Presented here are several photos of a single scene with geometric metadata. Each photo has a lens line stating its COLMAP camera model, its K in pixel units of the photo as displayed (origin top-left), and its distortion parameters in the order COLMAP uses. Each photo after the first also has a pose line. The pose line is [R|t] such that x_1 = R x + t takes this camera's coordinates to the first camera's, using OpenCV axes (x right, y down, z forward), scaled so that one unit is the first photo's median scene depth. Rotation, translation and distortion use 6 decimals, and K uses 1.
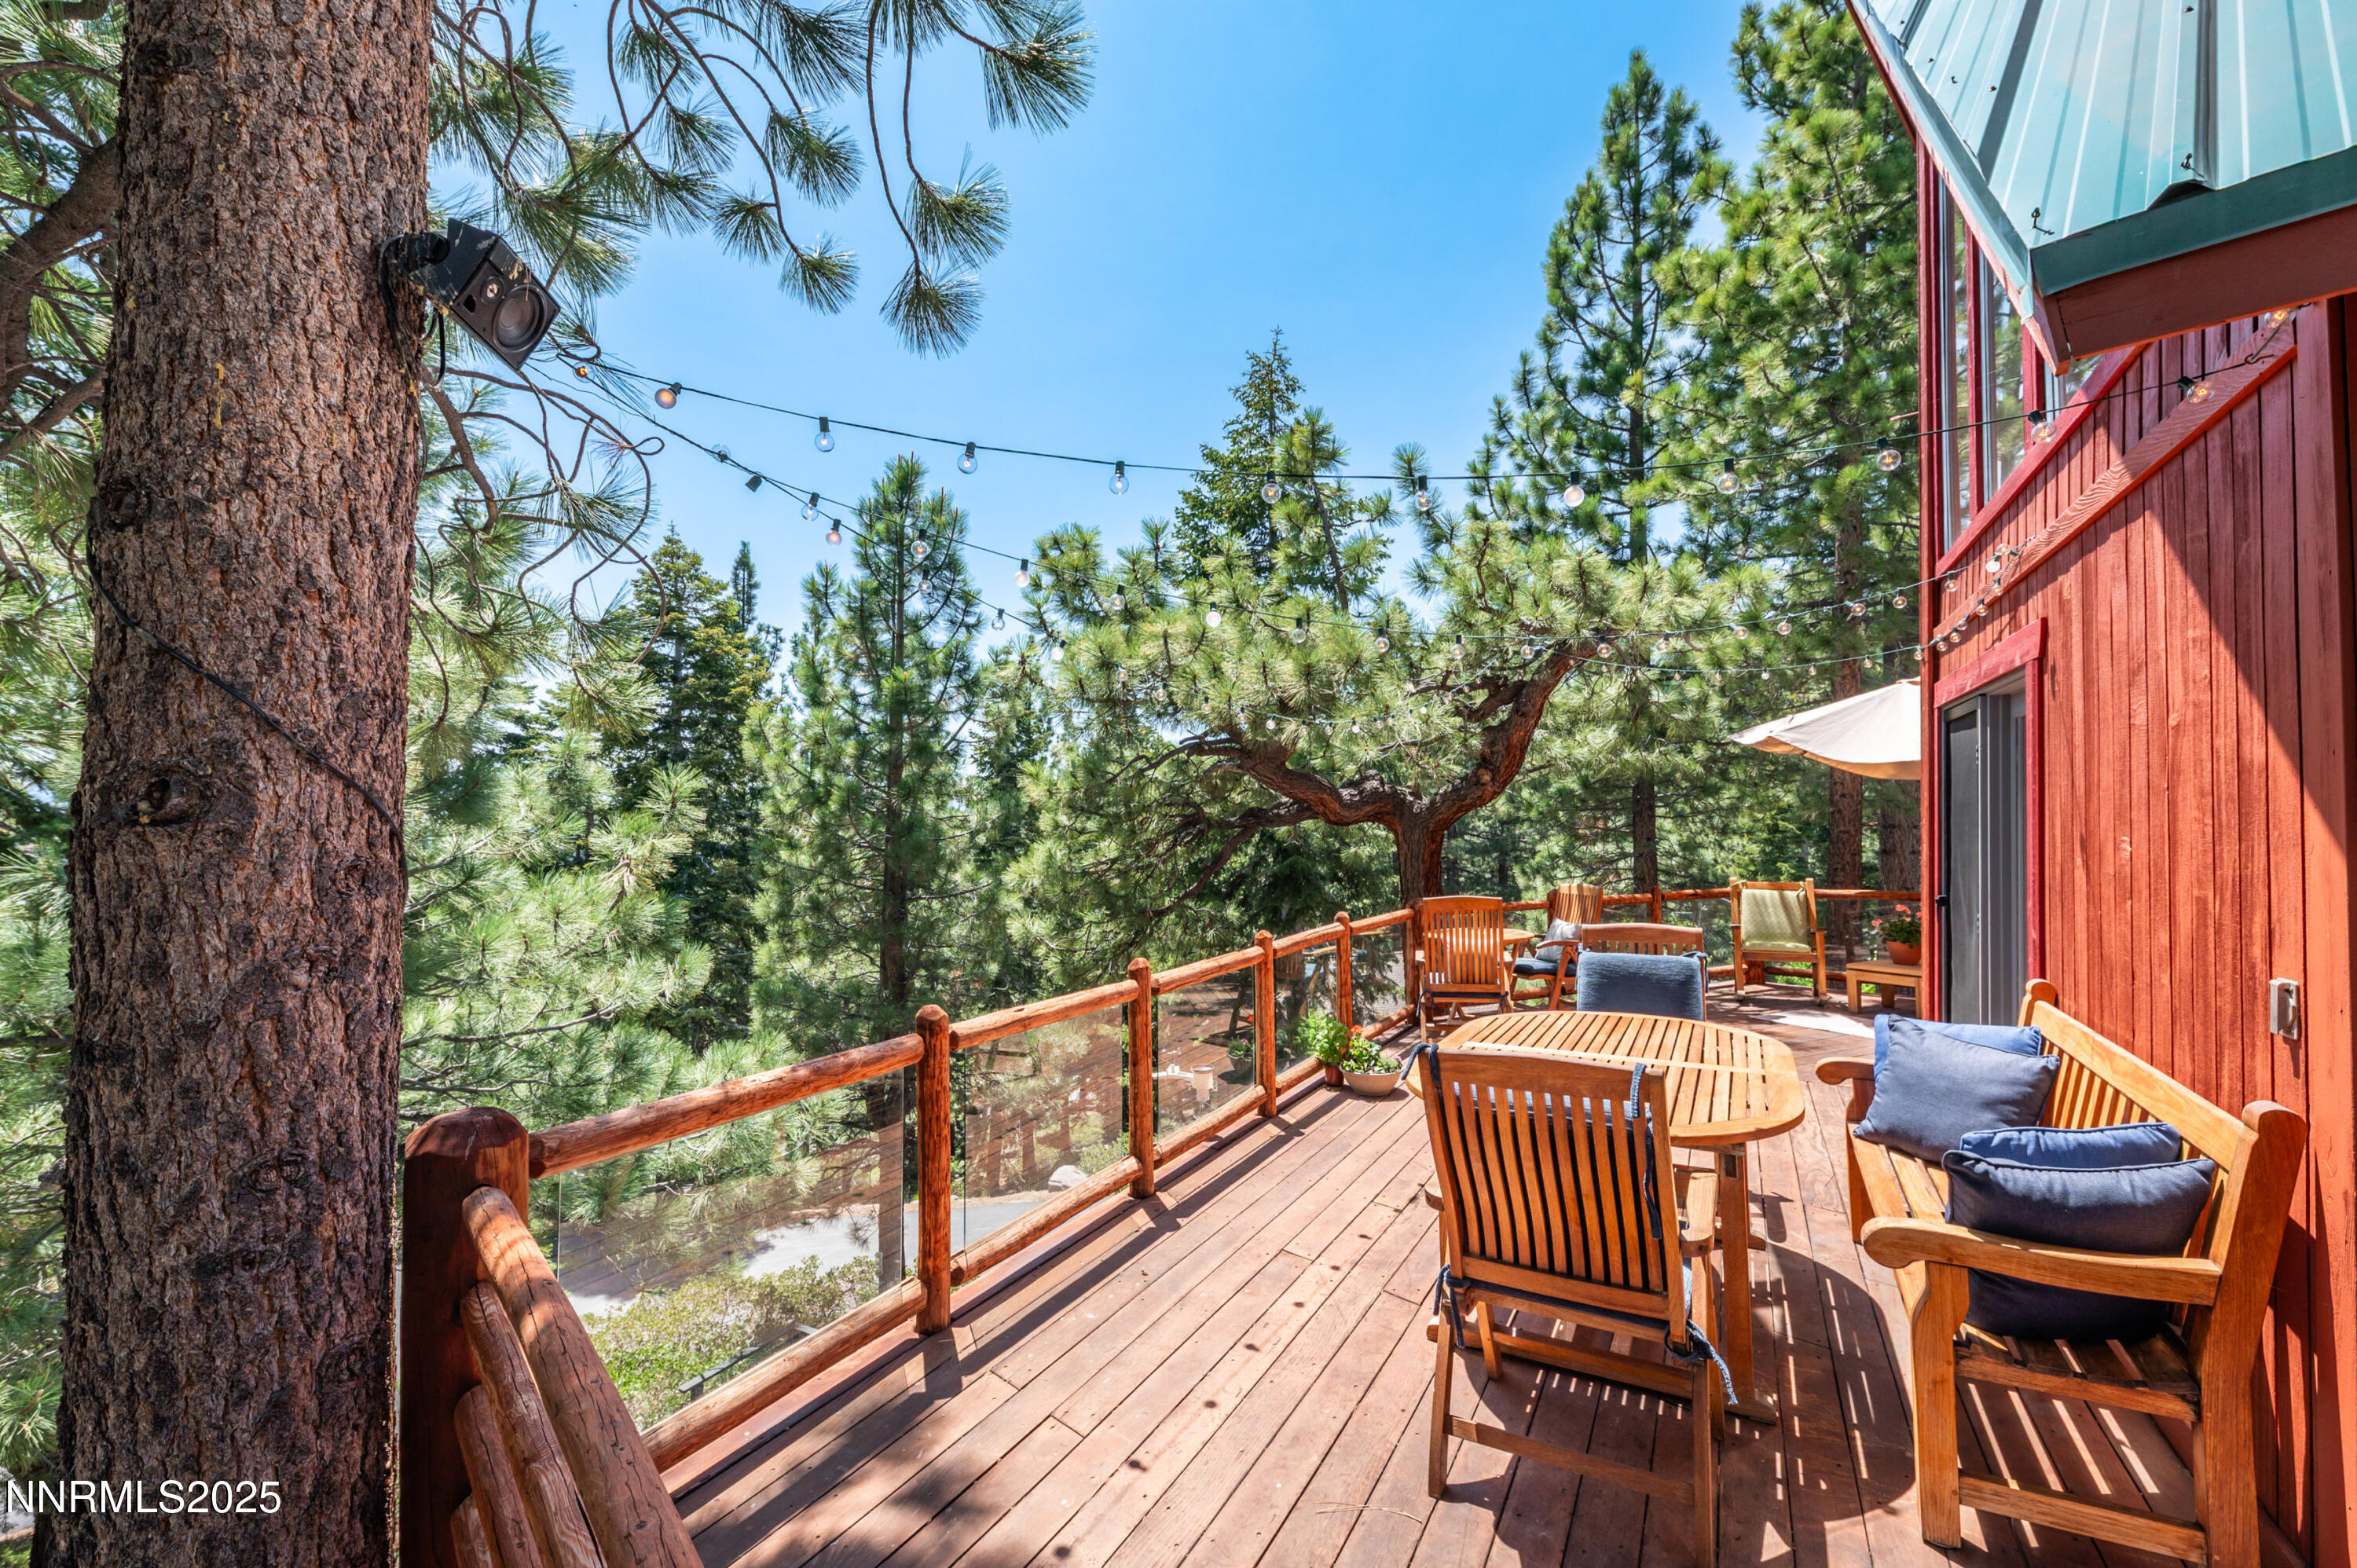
lens RADIAL K [[981.9, 0, 1163.8], [0, 981.9, 793.8], [0, 0, 1]] dist [0.002832, 0.000328]
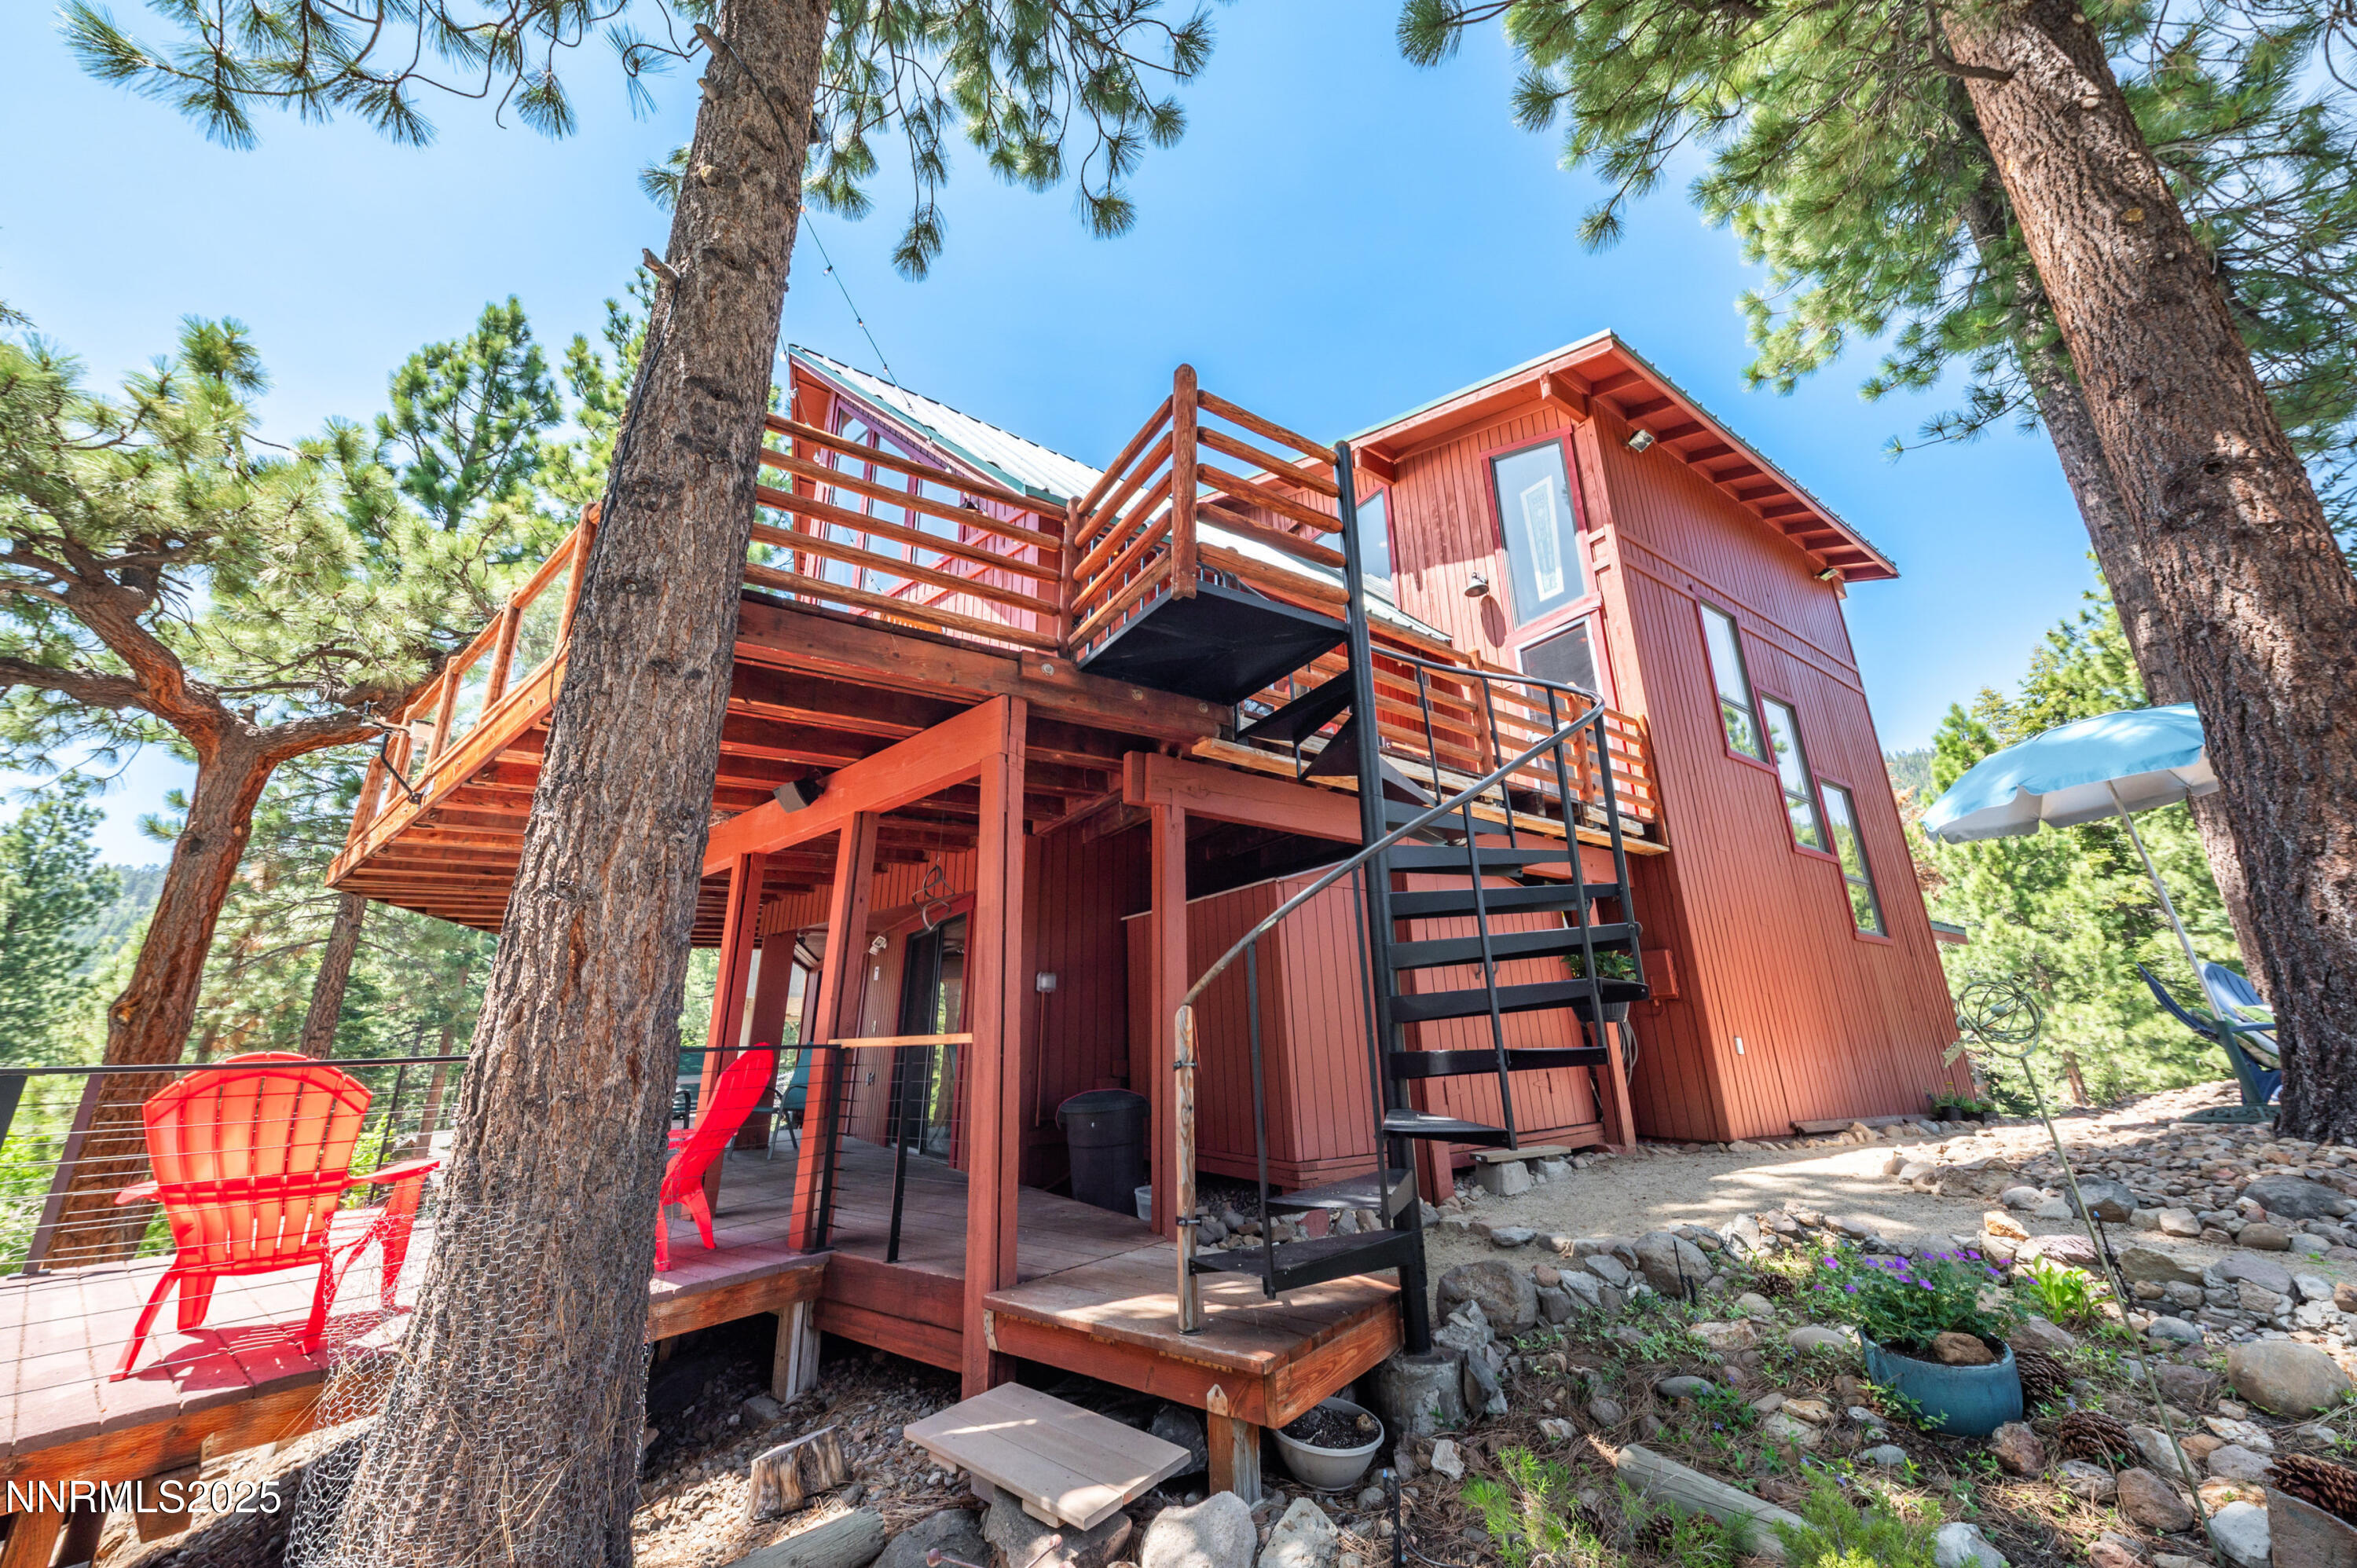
lens RADIAL K [[805.0, 0, 1174.7], [0, 805.0, 792.6], [0, 0, 1]] dist [0.014132, -0.005679]
pose [[0.155761, 0.274349, 0.948932, -0.334056], [0.005729, 0.960390, -0.278602, 0.284943], [-0.987778, 0.048832, 0.148019, -0.031279]]
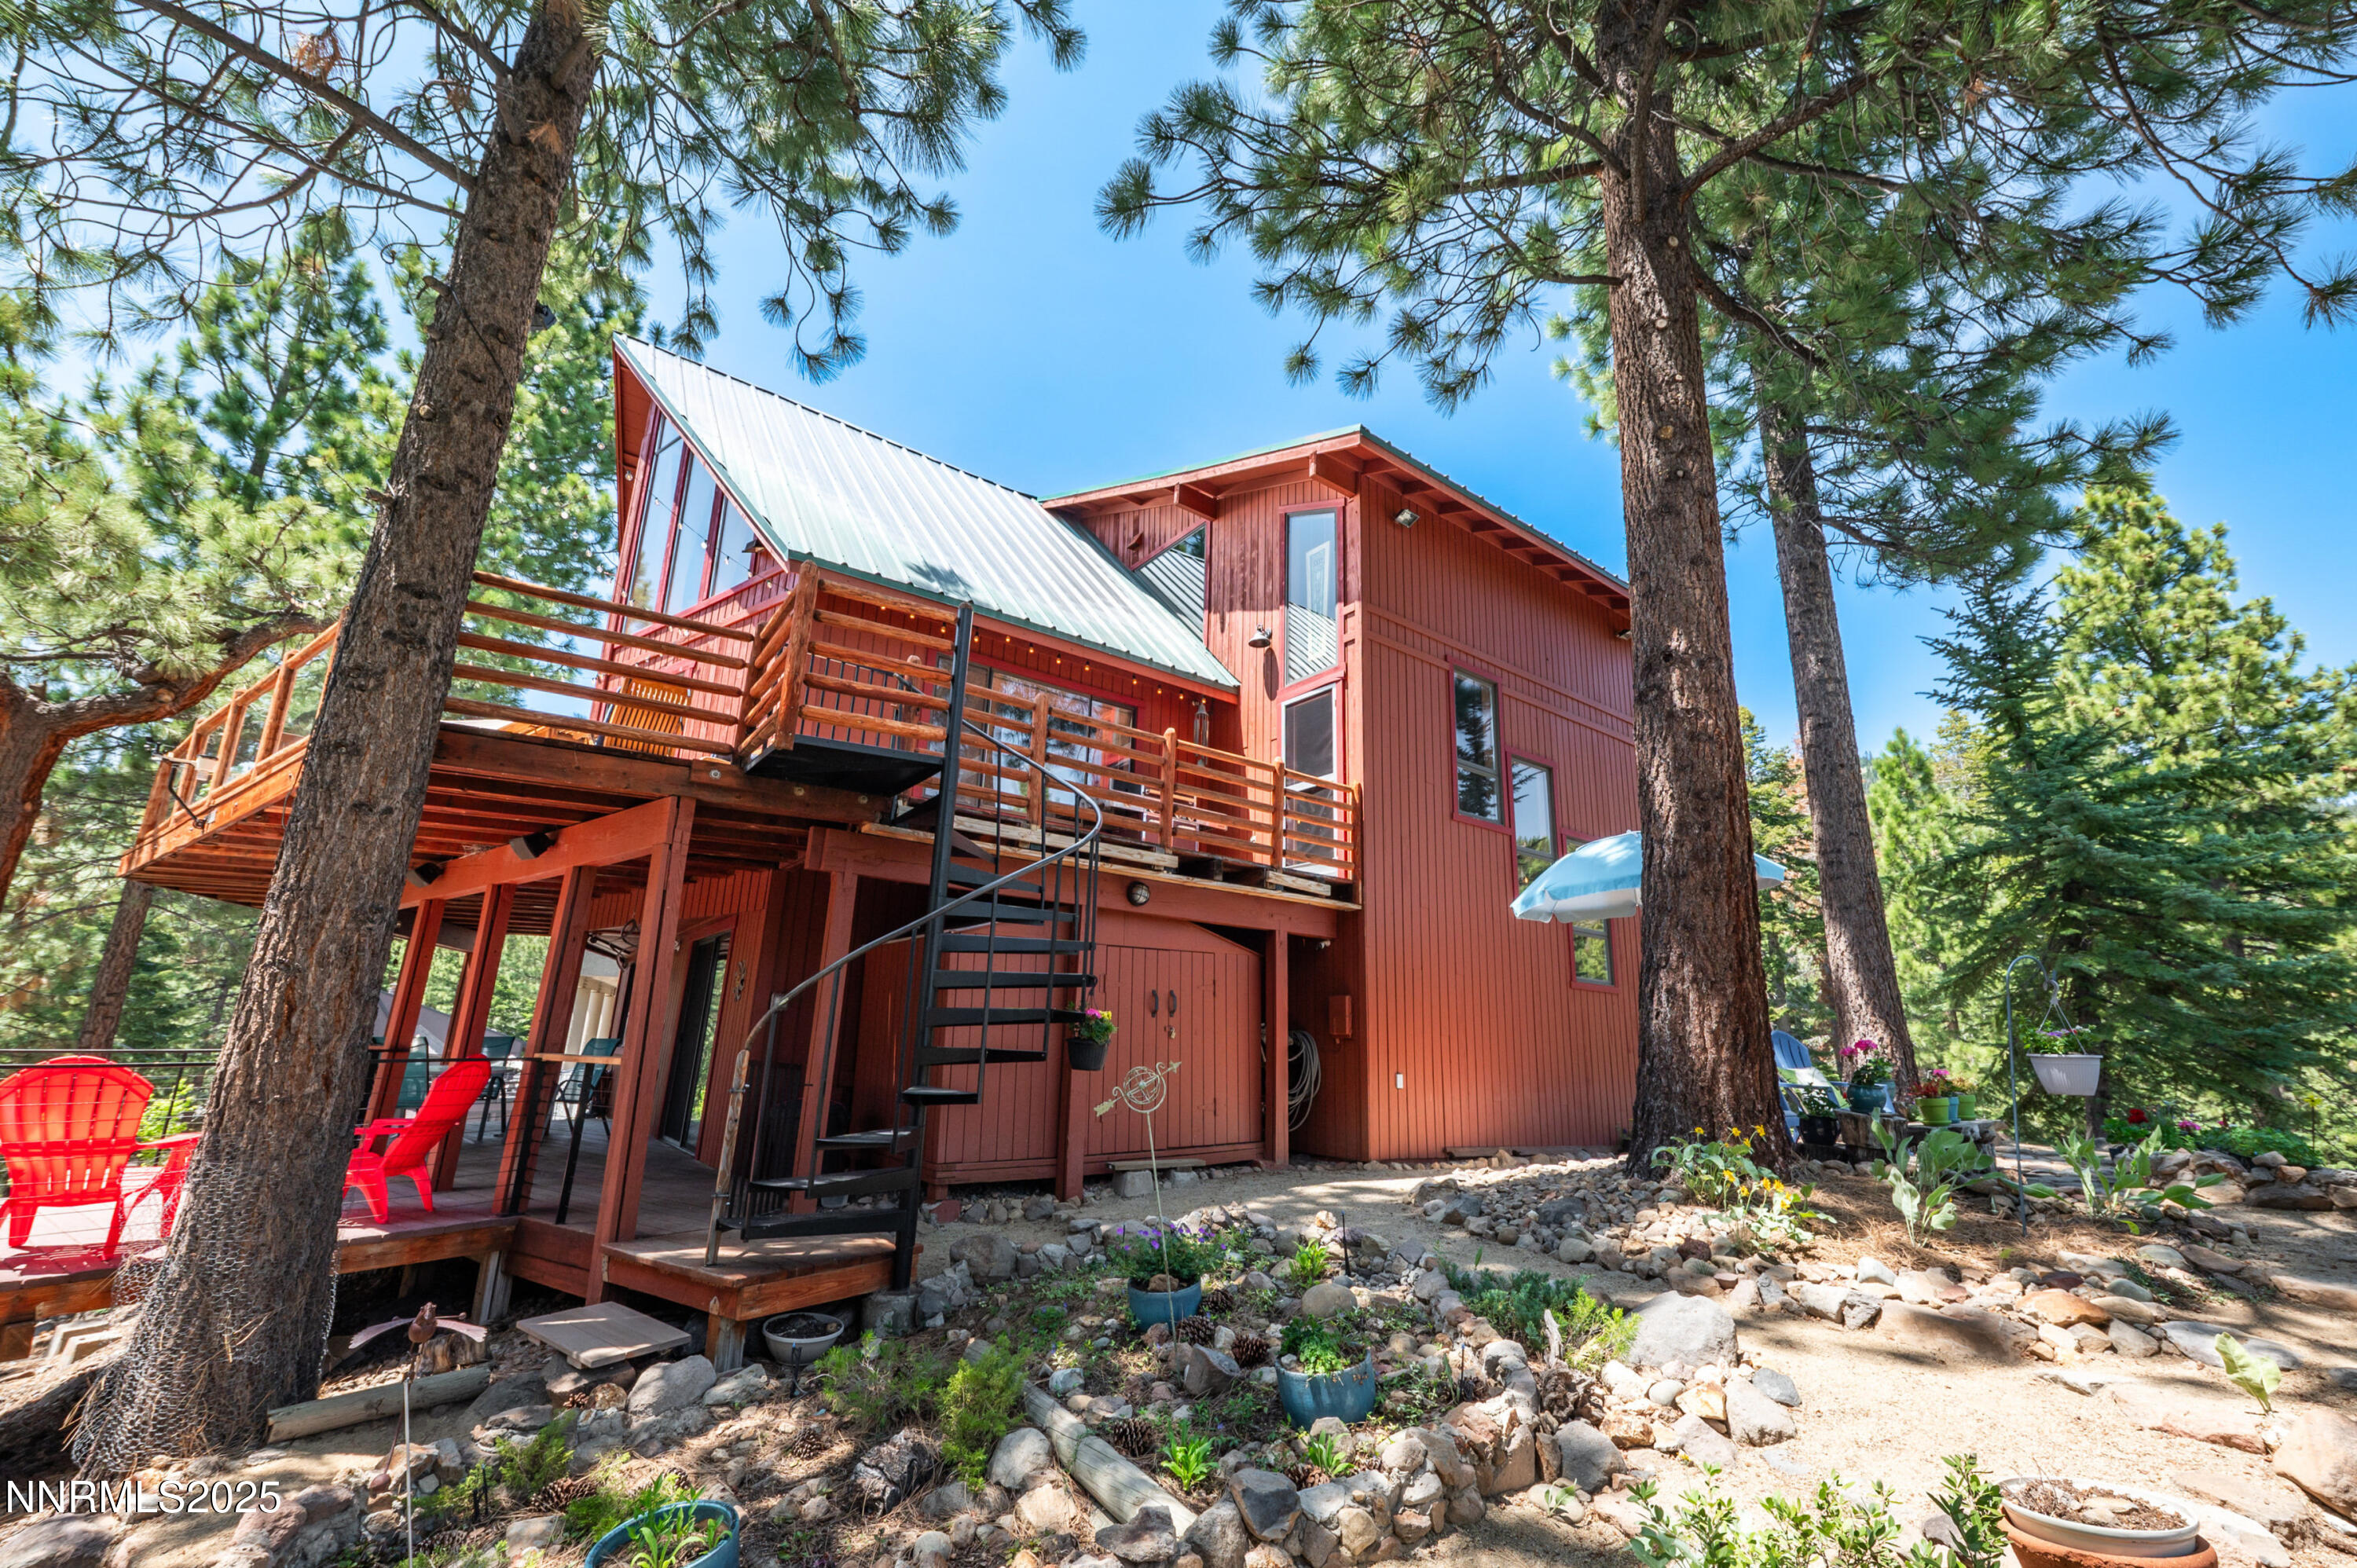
lens RADIAL K [[925.0, 0, 1170.1], [0, 925.0, 794.5], [0, 0, 1]] dist [0.016215, -0.007632]
pose [[0.103570, 0.239200, 0.965431, -0.485352], [-0.038536, 0.970887, -0.236418, 0.258672], [-0.993875, -0.012718, 0.109772, -0.227131]]
